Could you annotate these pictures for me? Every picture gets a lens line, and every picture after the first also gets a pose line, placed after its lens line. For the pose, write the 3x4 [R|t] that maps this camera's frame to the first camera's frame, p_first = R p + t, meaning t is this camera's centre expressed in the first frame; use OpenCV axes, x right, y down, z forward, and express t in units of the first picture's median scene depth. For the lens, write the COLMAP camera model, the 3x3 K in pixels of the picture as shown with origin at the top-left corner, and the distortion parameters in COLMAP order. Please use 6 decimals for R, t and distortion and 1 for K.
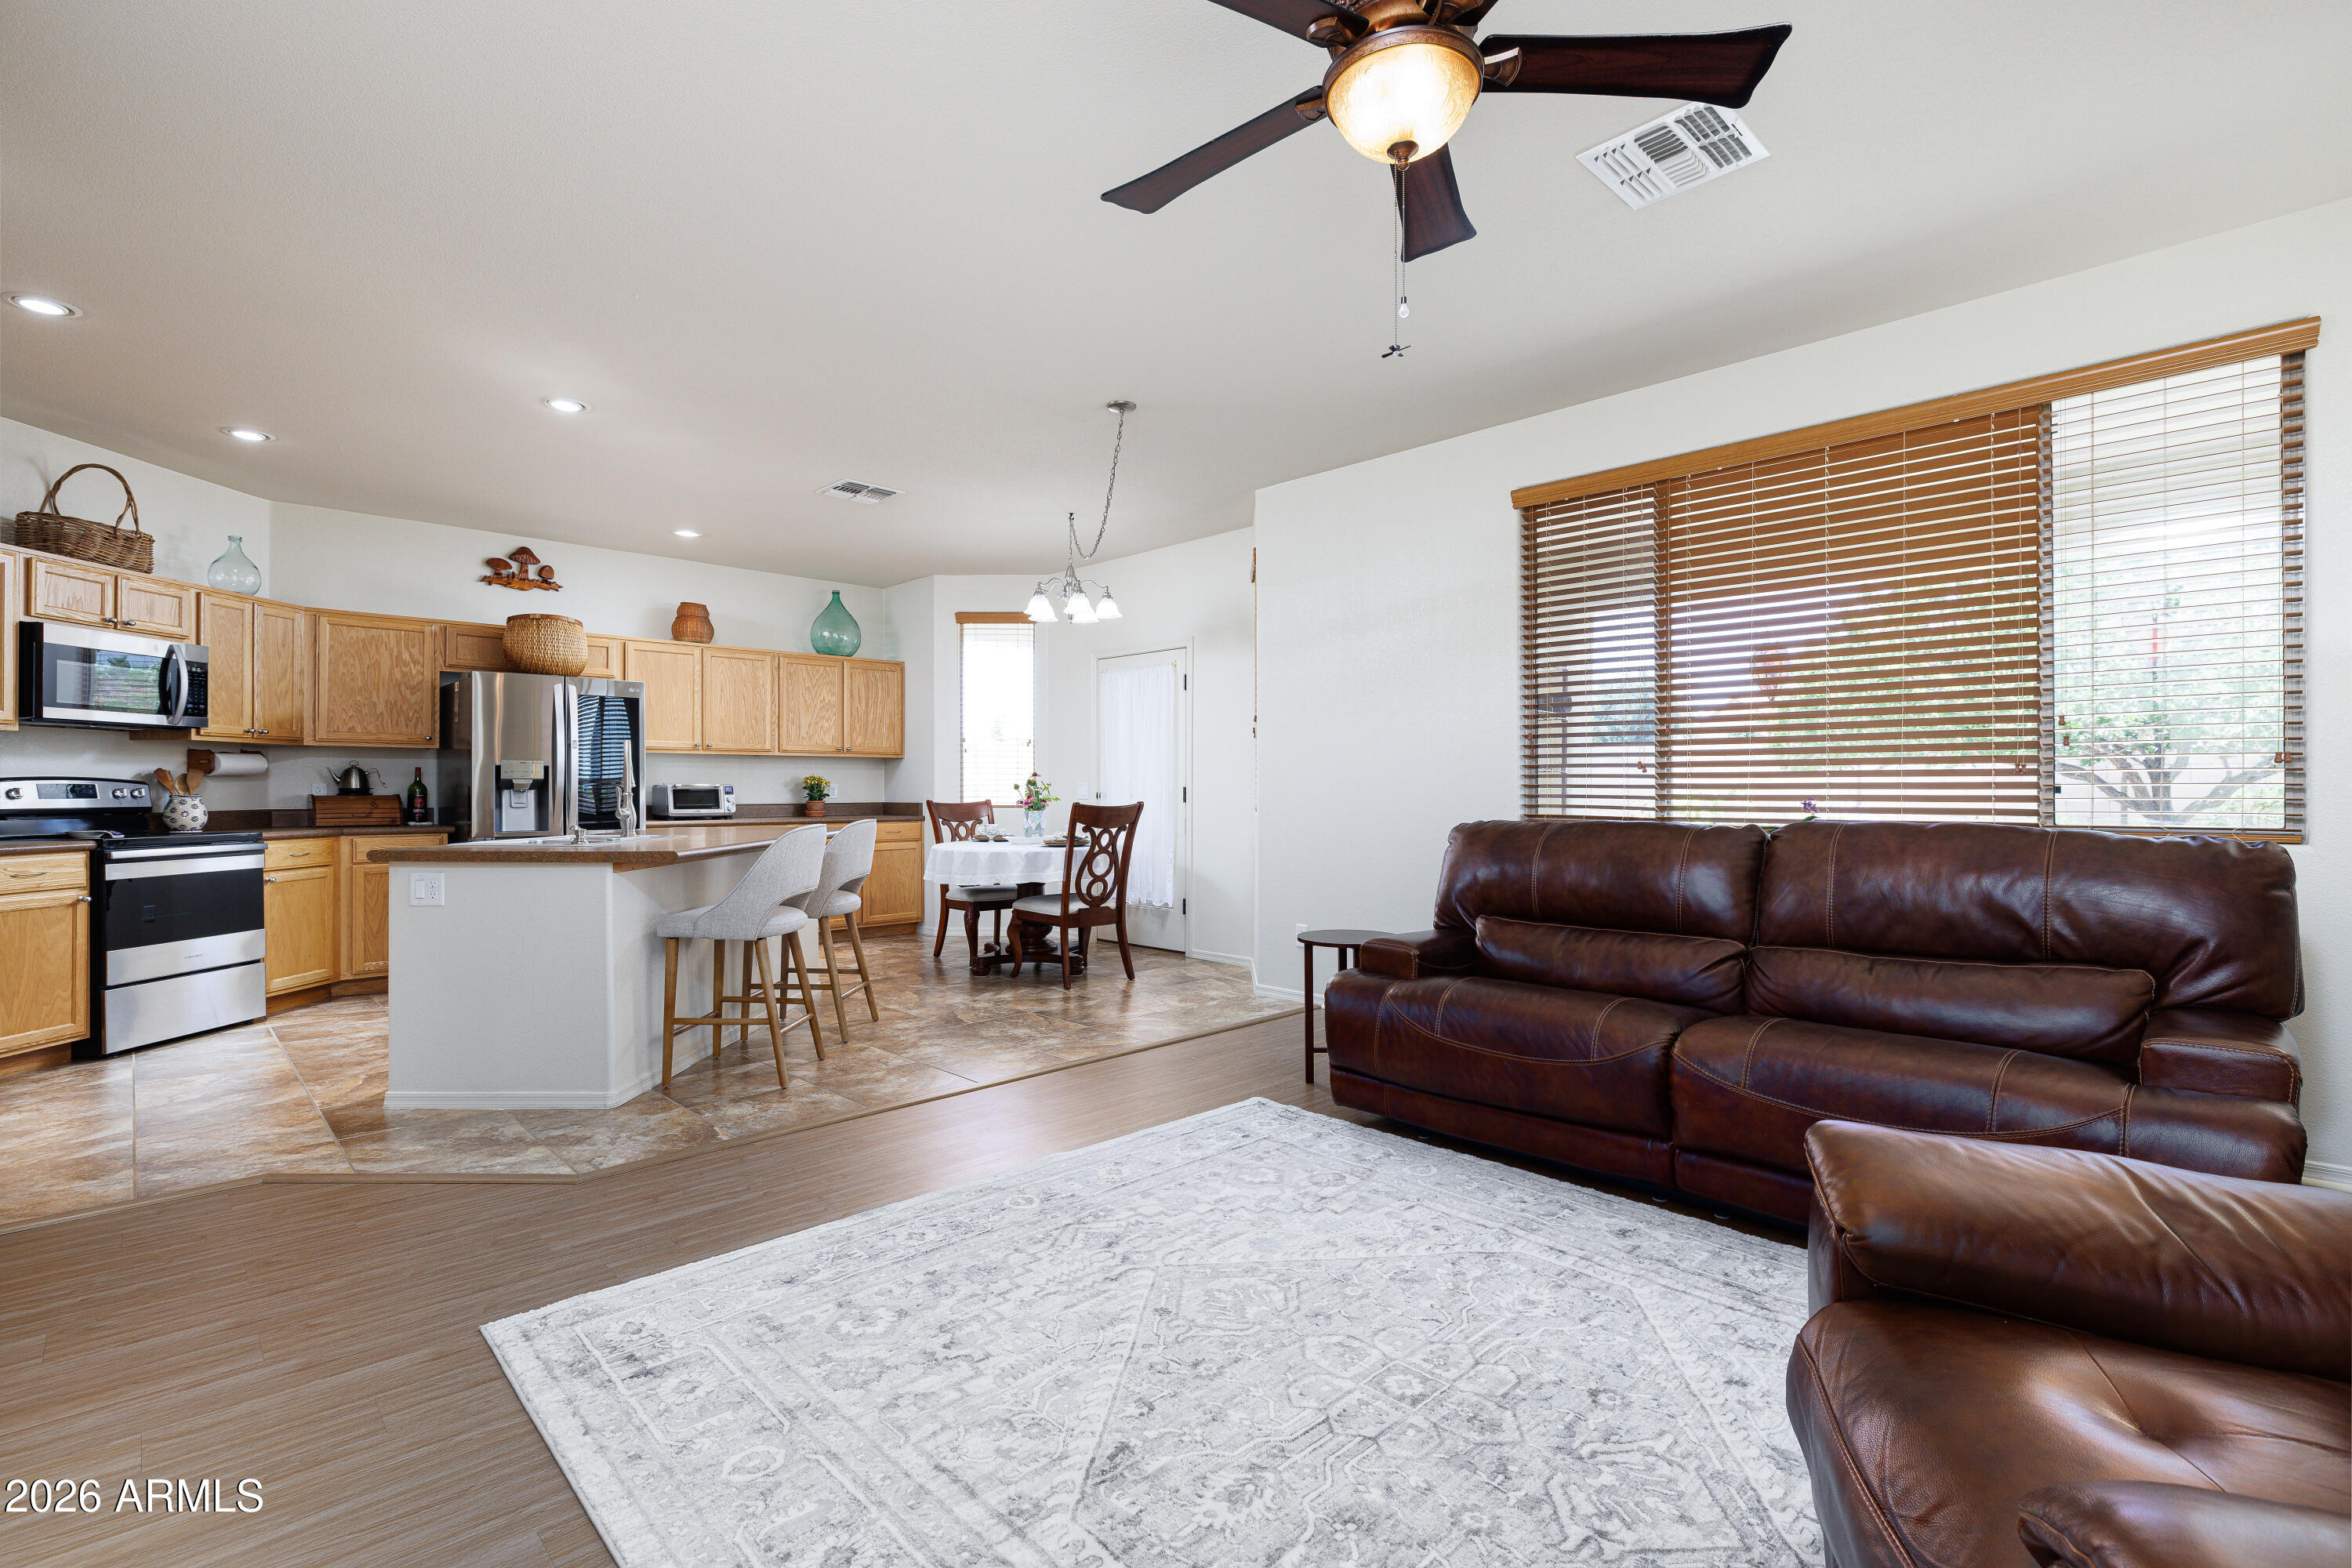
lens RADIAL K [[1105.8, 0, 1168.8], [0, 1105.8, 784.1], [0, 0, 1]] dist [0.011152, -0.000244]
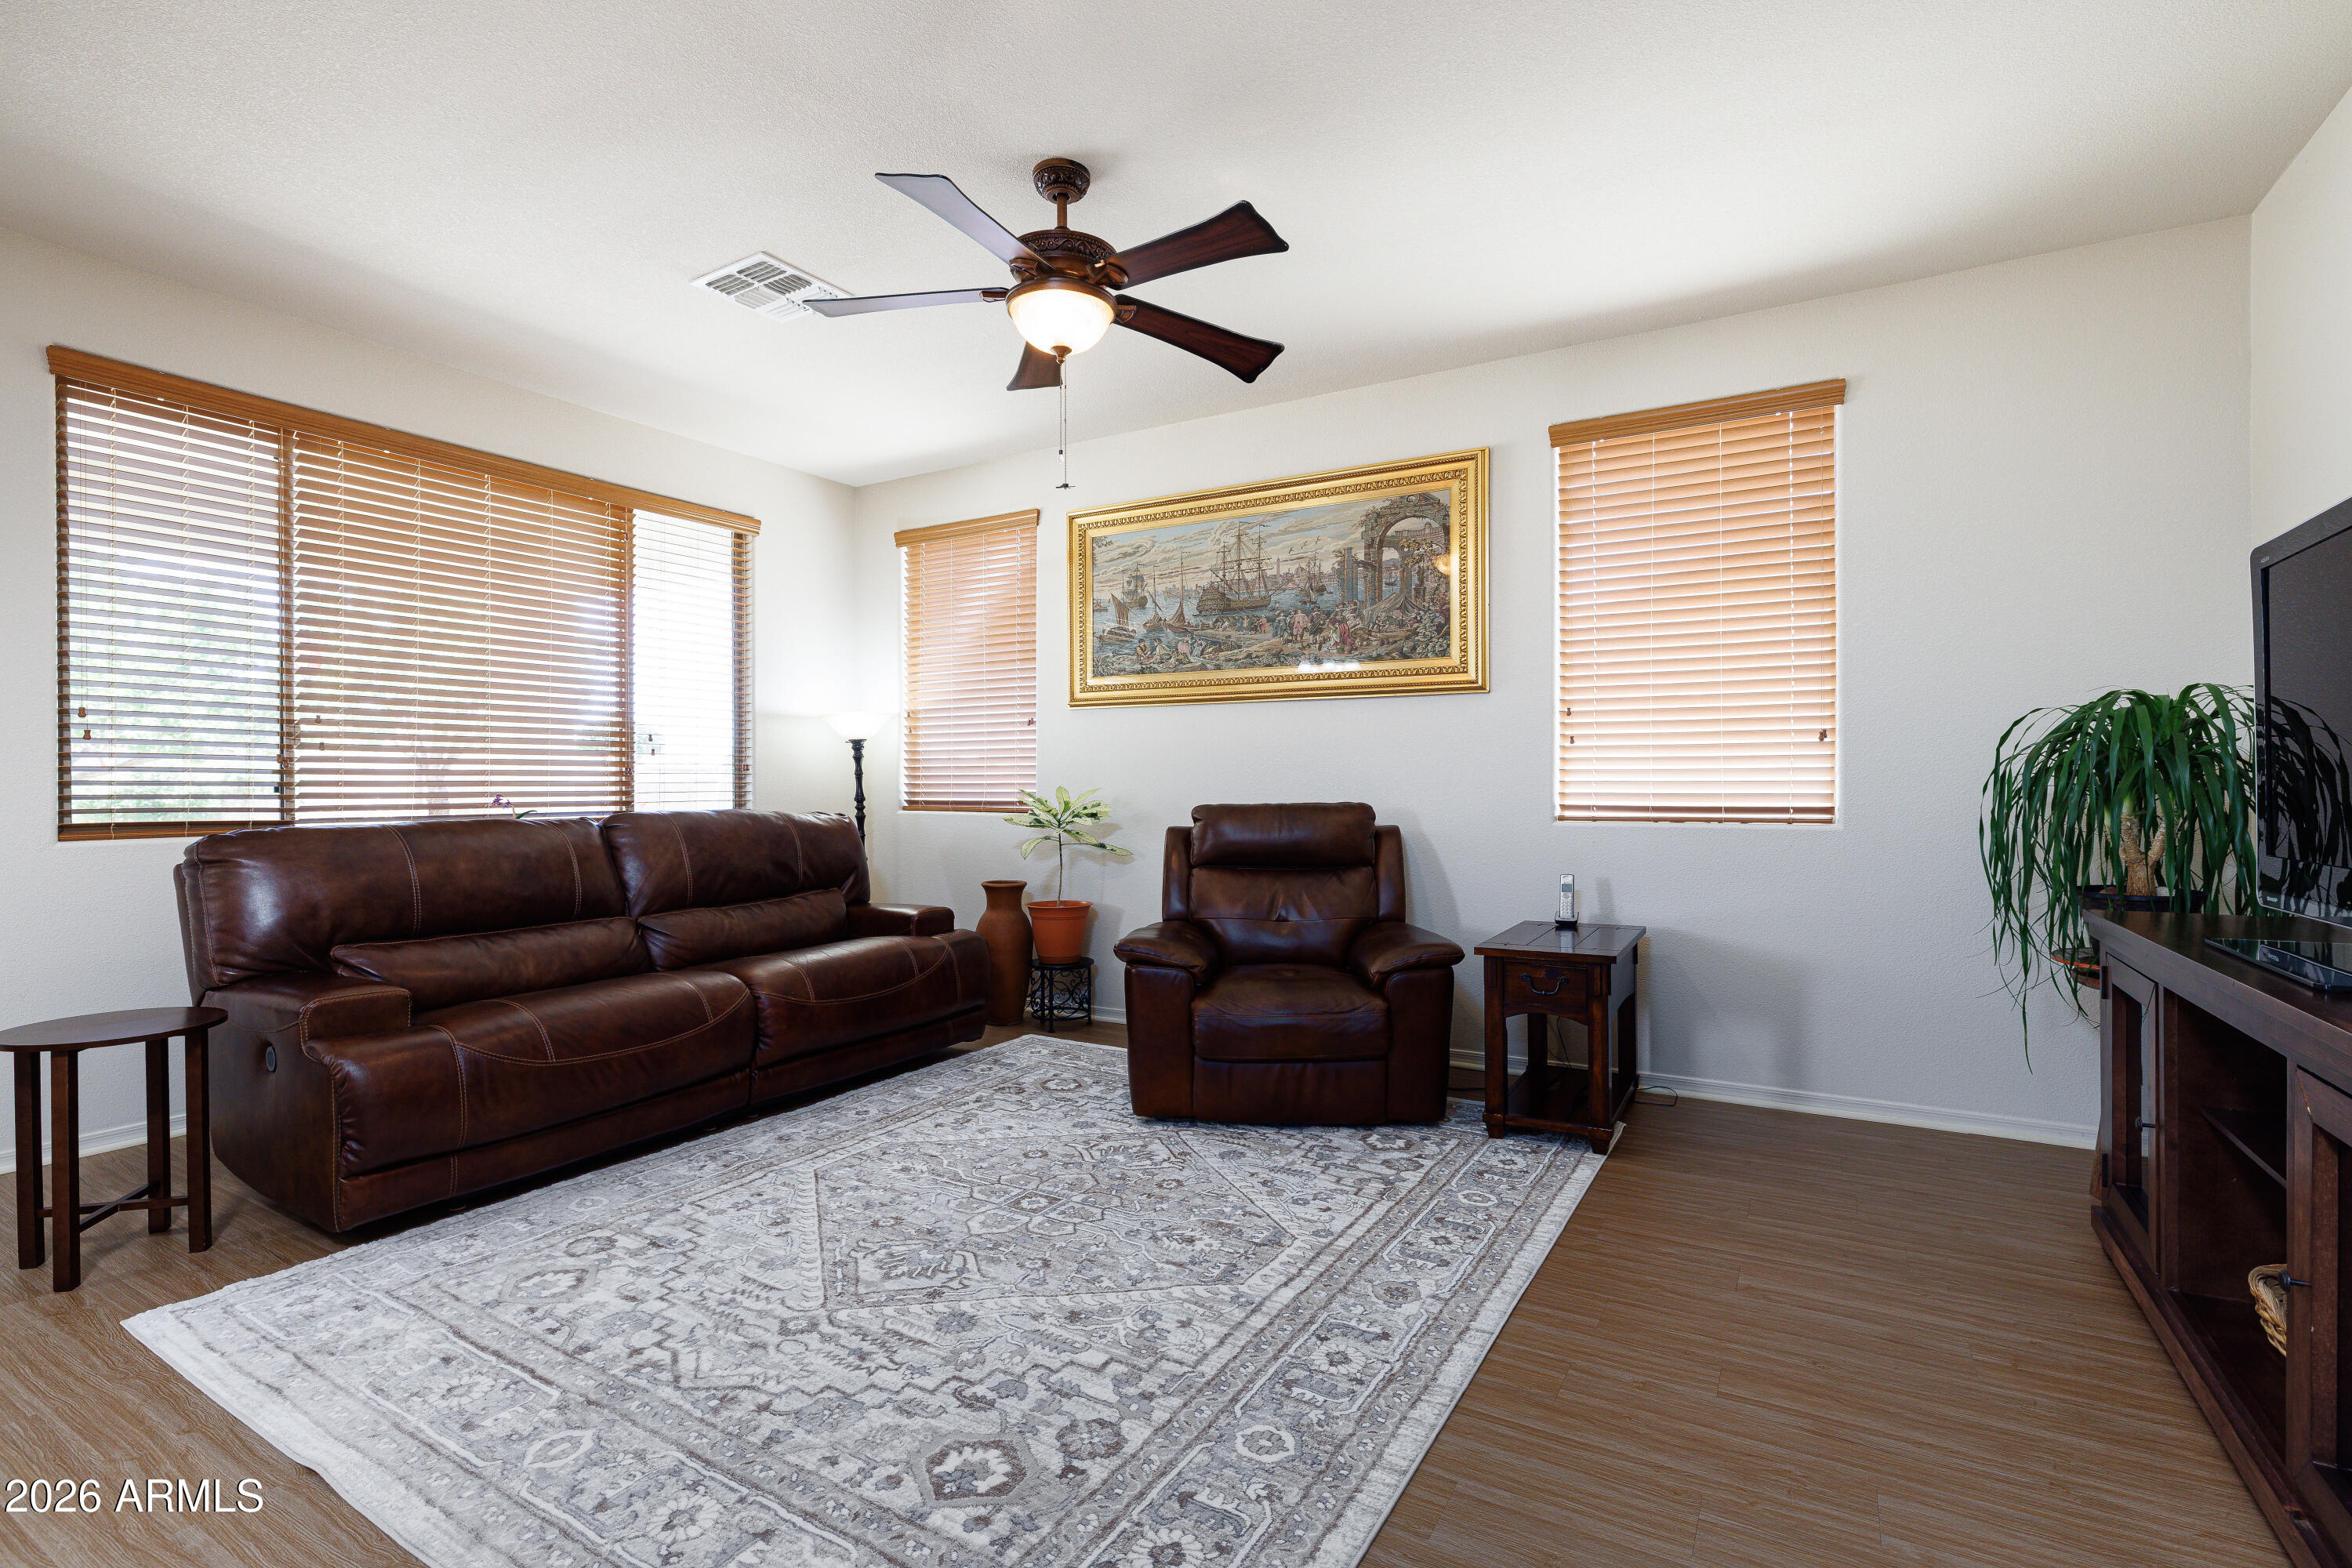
lens RADIAL K [[1059.7, 0, 1176.0], [0, 1059.7, 784.0], [0, 0, 1]] dist [-0.008855, 0.000056]
pose [[-0.268875, 0.002456, 0.963172, -0.899832], [-0.002251, 0.999992, -0.003178, 0.005996], [-0.963172, -0.003022, -0.268868, 0.936288]]
